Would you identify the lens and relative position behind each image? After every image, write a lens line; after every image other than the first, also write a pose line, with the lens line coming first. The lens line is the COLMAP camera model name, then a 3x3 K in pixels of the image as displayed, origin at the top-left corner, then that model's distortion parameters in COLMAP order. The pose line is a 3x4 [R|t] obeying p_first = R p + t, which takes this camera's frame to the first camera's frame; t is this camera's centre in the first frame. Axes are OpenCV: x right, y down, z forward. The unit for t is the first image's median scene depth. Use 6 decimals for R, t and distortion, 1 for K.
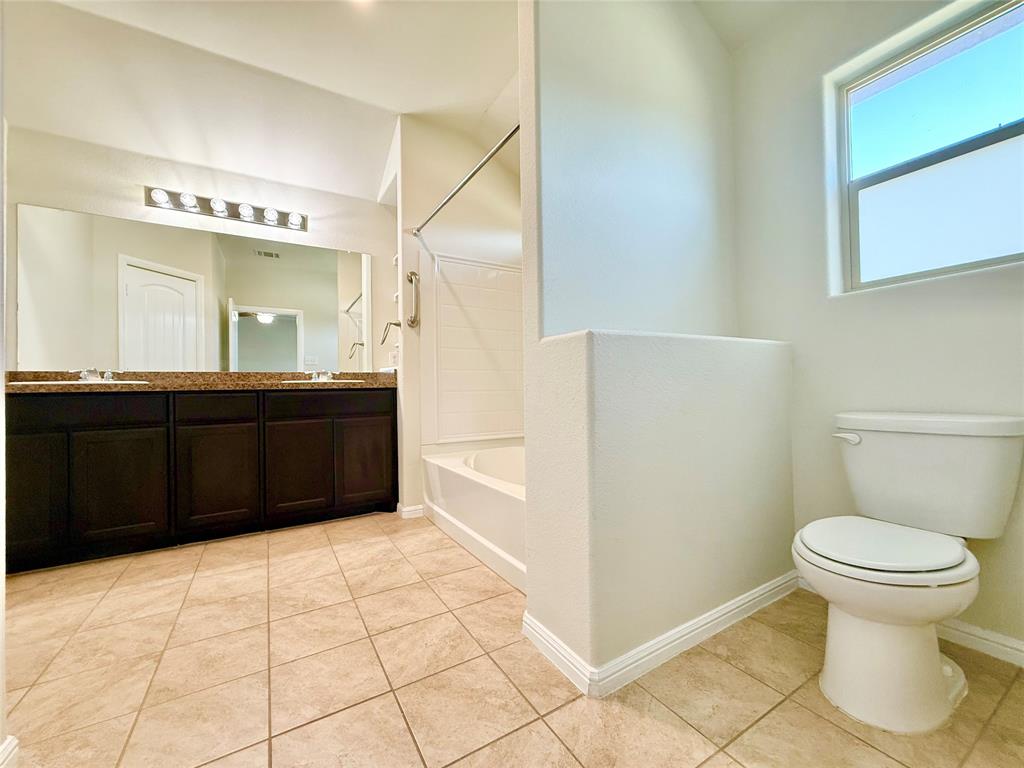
lens RADIAL K [[407.4, 0, 511.3], [0, 407.4, 385.1], [0, 0, 1]] dist [-0.000780, 0.000580]
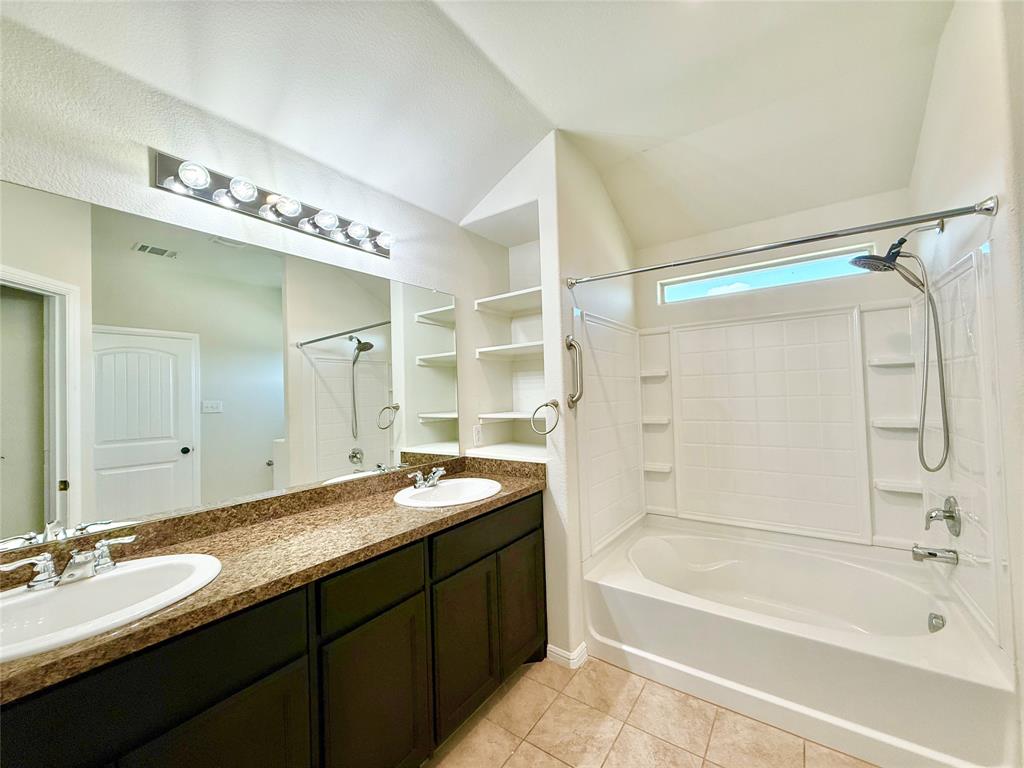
lens RADIAL K [[407.4, 0, 512.0], [0, 407.4, 384.7], [0, 0, 1]] dist [-0.000780, 0.000580]
pose [[0.917022, 0.001248, 0.398834, -0.669439], [0.007837, 0.999746, -0.021148, -0.176669], [-0.398759, 0.022519, 0.916779, 0.356045]]
